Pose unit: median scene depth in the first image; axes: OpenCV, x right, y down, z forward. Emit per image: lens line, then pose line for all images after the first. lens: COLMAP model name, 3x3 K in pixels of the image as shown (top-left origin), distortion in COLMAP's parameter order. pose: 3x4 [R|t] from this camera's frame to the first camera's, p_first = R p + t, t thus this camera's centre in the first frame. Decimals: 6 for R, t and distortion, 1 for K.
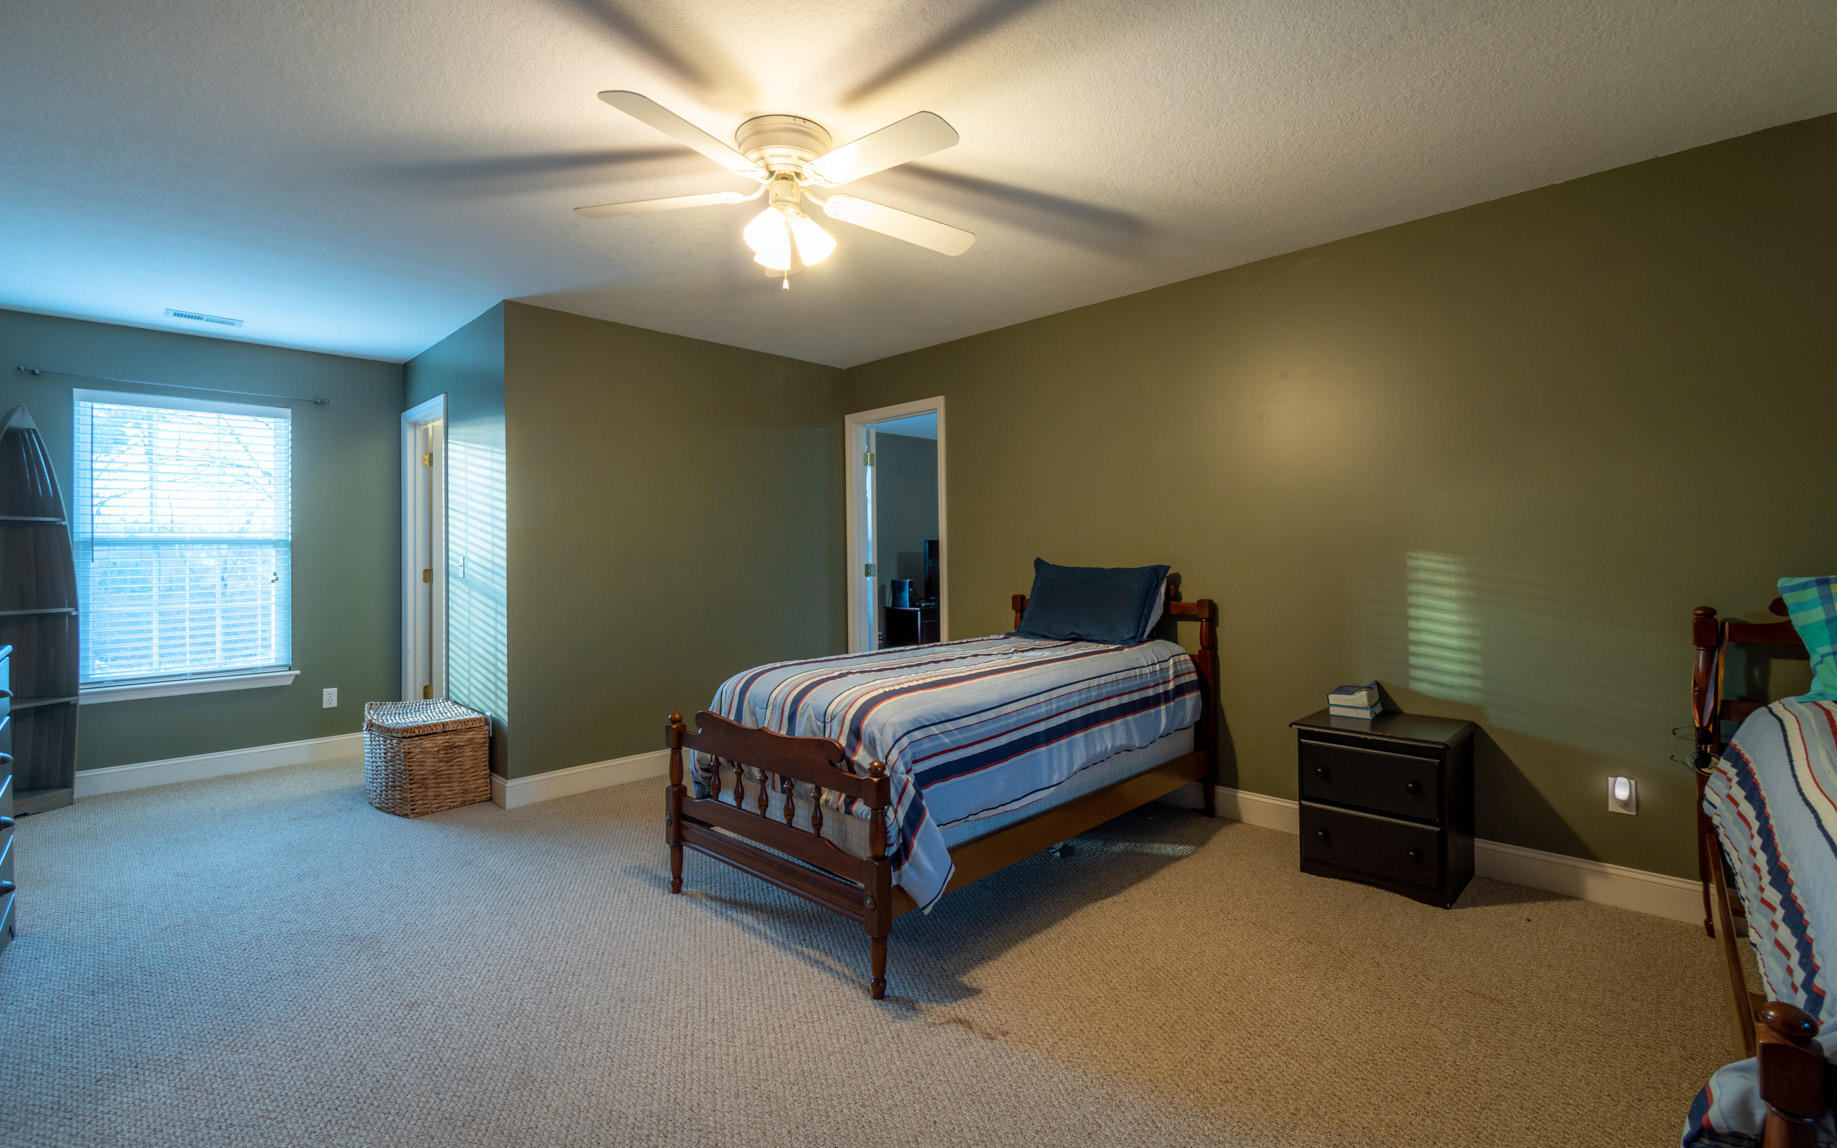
lens RADIAL K [[816.1, 0, 918.8], [0, 816.1, 546.5], [0, 0, 1]] dist [0.003357, -0.015894]
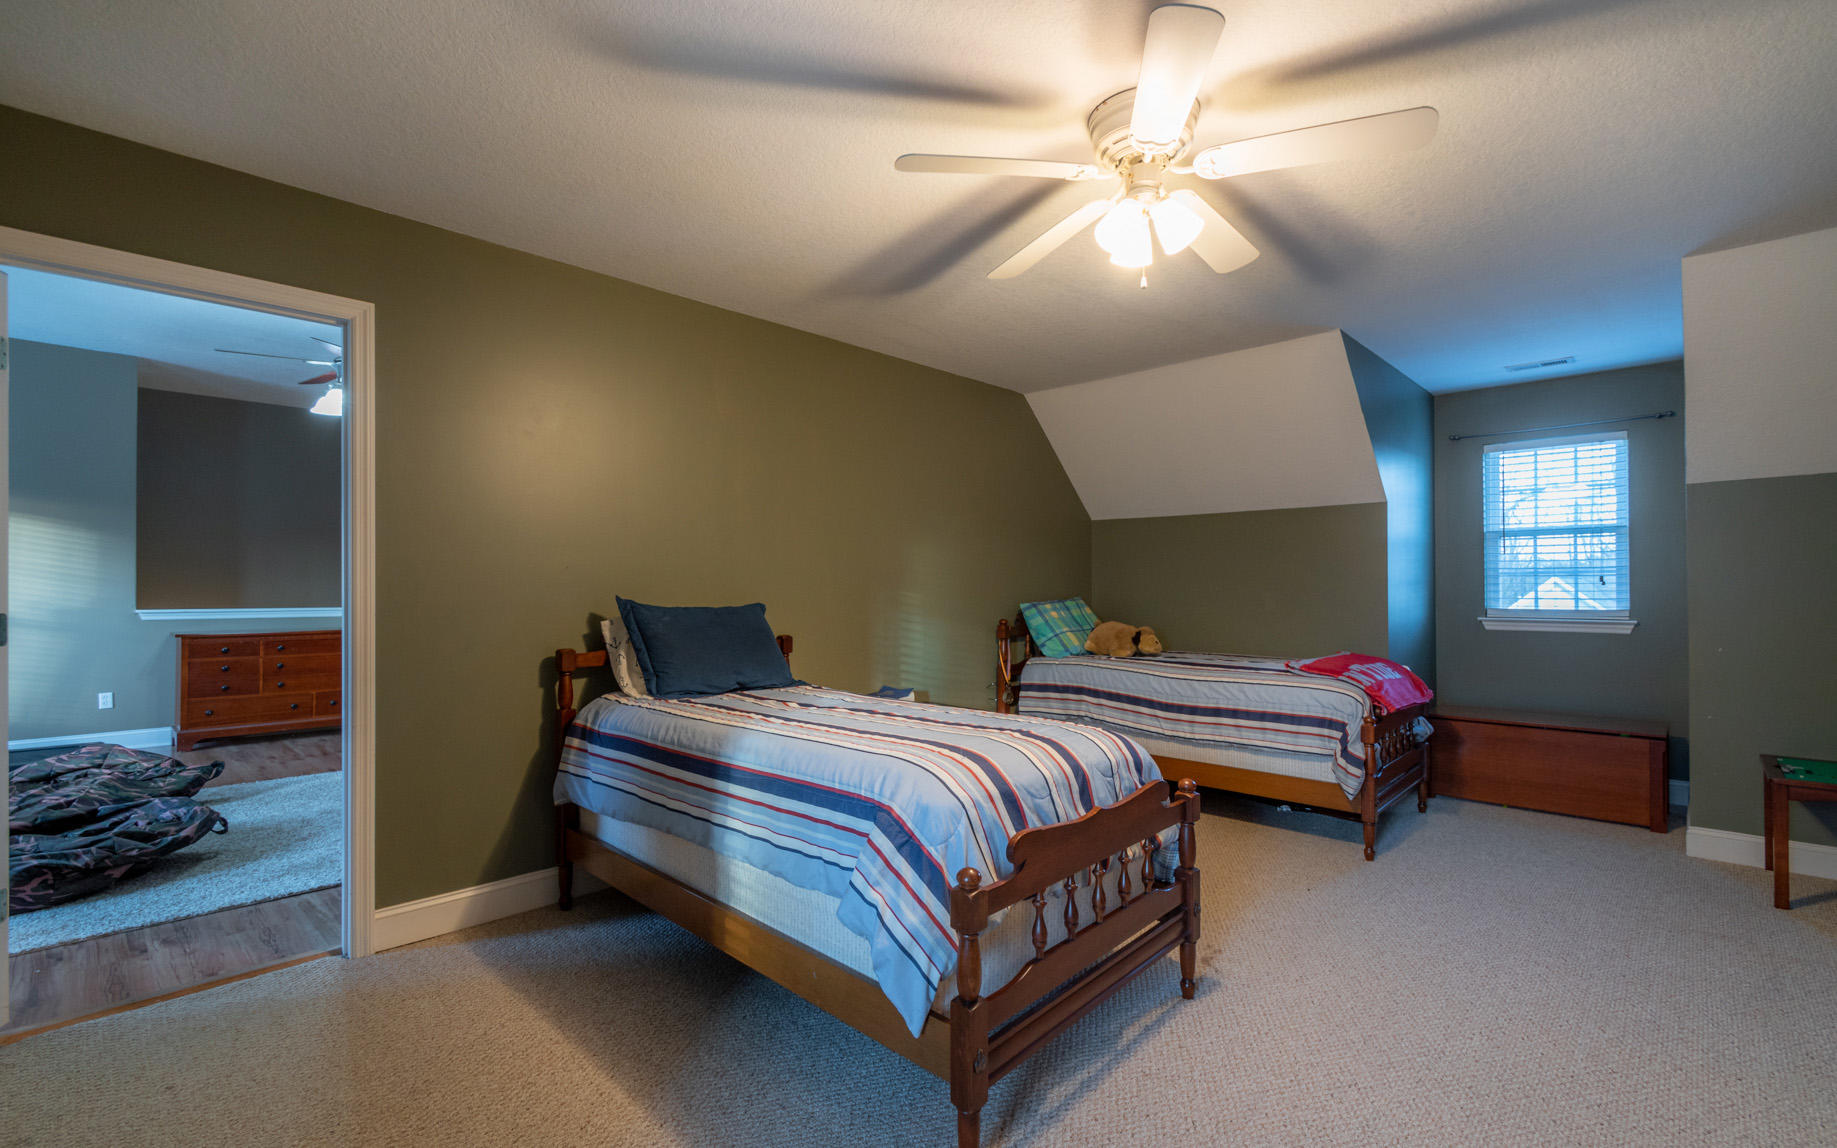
lens RADIAL K [[849.8, 0, 918.5], [0, 849.8, 574.0], [0, 0, 1]] dist [0.001665, -0.000245]
pose [[-0.031842, 0.020779, 0.999277, -0.996017], [-0.015787, 0.999649, -0.021290, 0.011571], [-0.999368, -0.016454, -0.031503, 1.181561]]
